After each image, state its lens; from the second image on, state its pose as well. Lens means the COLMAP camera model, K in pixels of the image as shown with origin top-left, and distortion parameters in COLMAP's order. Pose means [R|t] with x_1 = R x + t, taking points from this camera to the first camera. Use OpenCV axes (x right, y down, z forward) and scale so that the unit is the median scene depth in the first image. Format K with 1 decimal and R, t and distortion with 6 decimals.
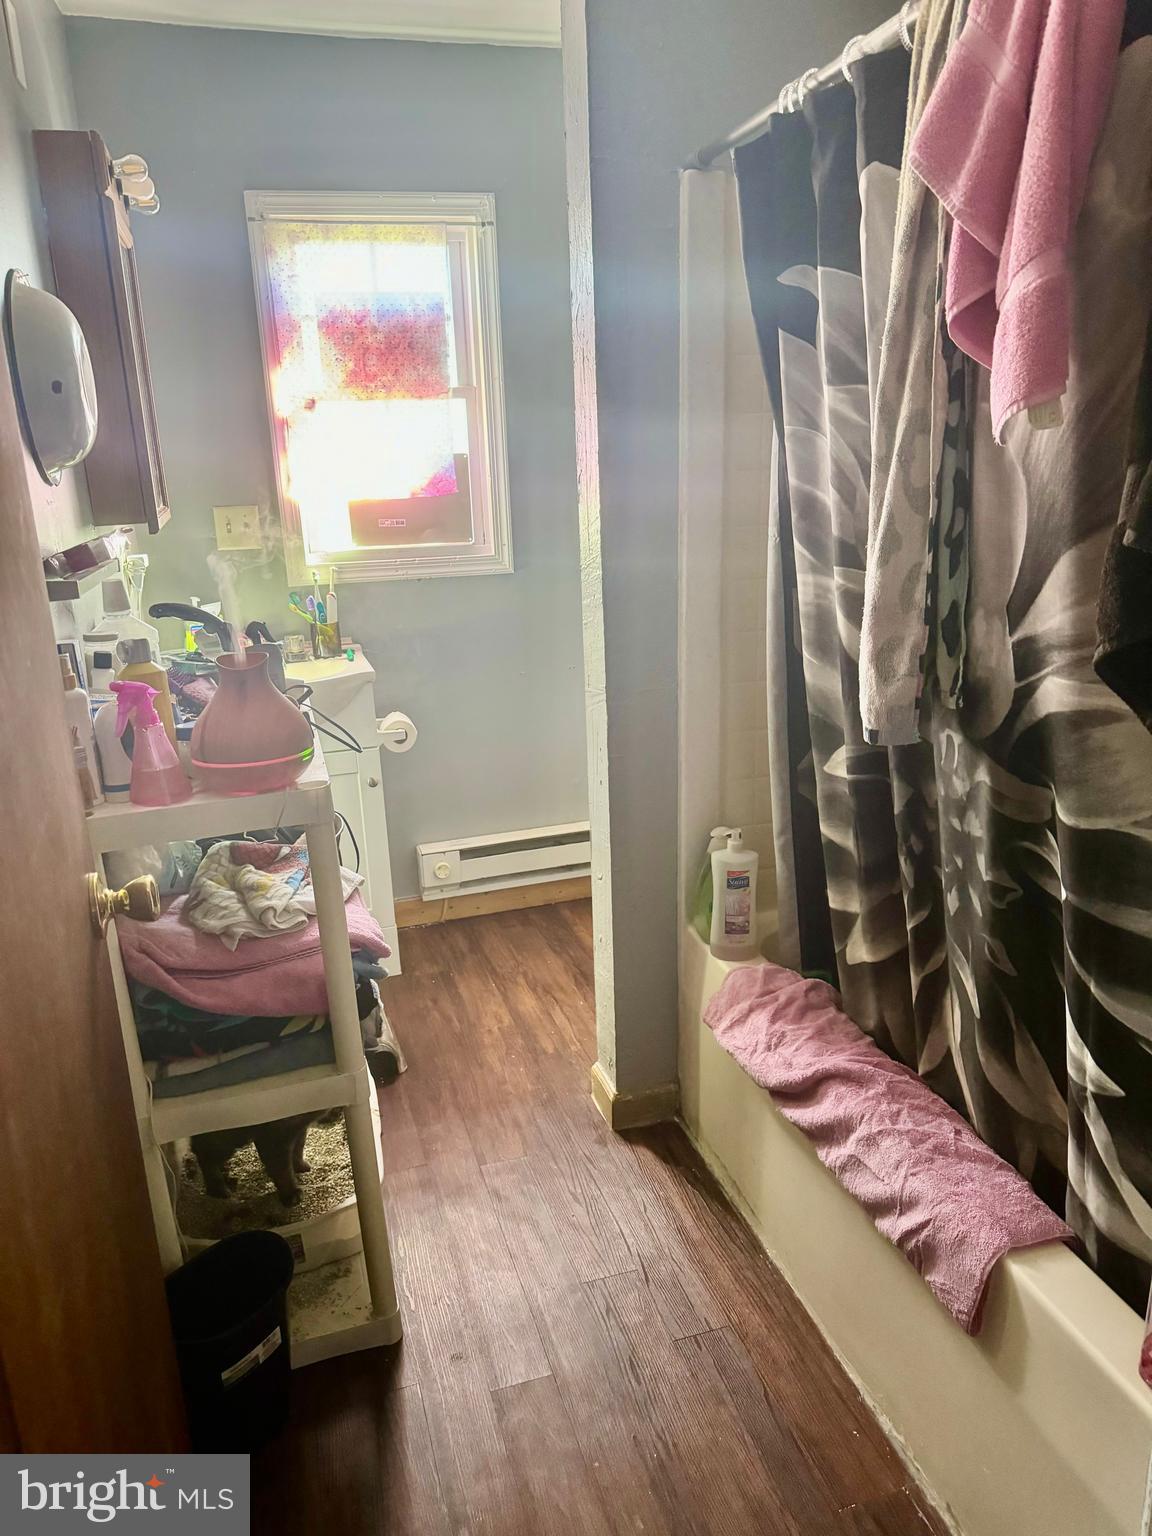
lens RADIAL K [[1073.7, 0, 565.3], [0, 1073.7, 767.0], [0, 0, 1]] dist [0.044595, -0.037280]
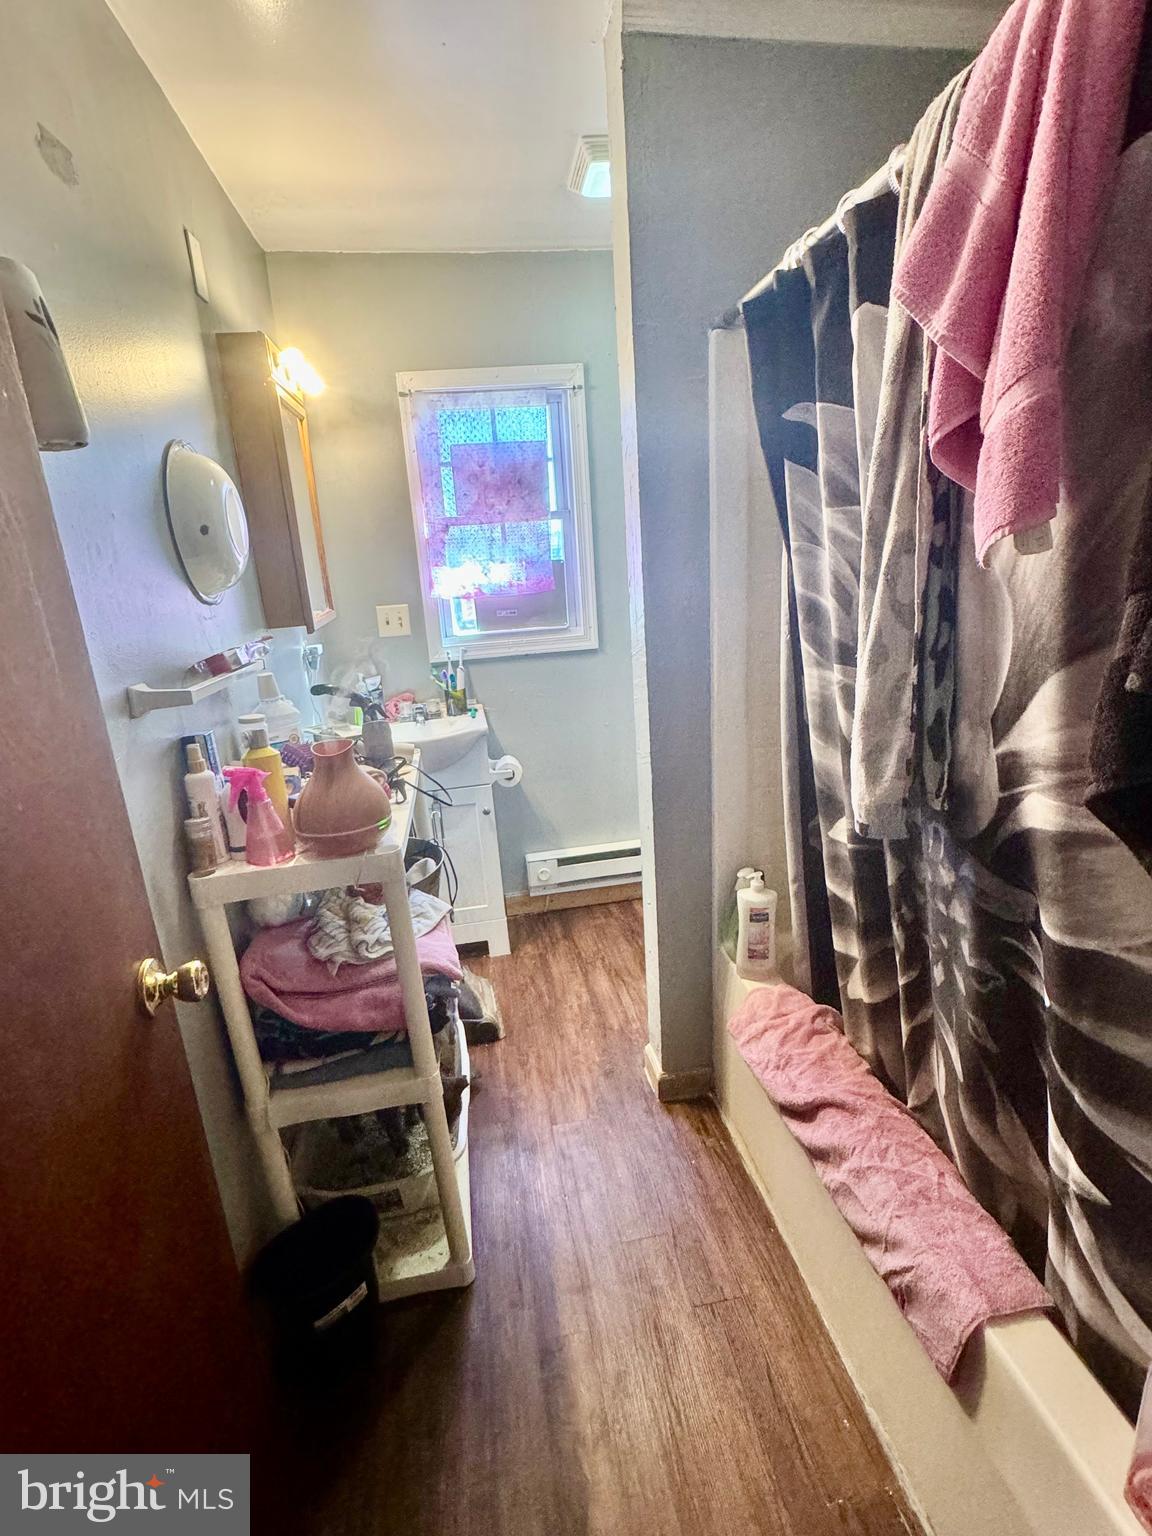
lens RADIAL K [[753.6, 0, 573.5], [0, 753.6, 770.6], [0, 0, 1]] dist [-0.004618, 0.006561]
pose [[0.992157, 0.007855, -0.124750, 0.079336], [-0.007427, 0.999965, 0.003896, -0.077601], [0.124776, -0.002939, 0.992181, 0.184195]]
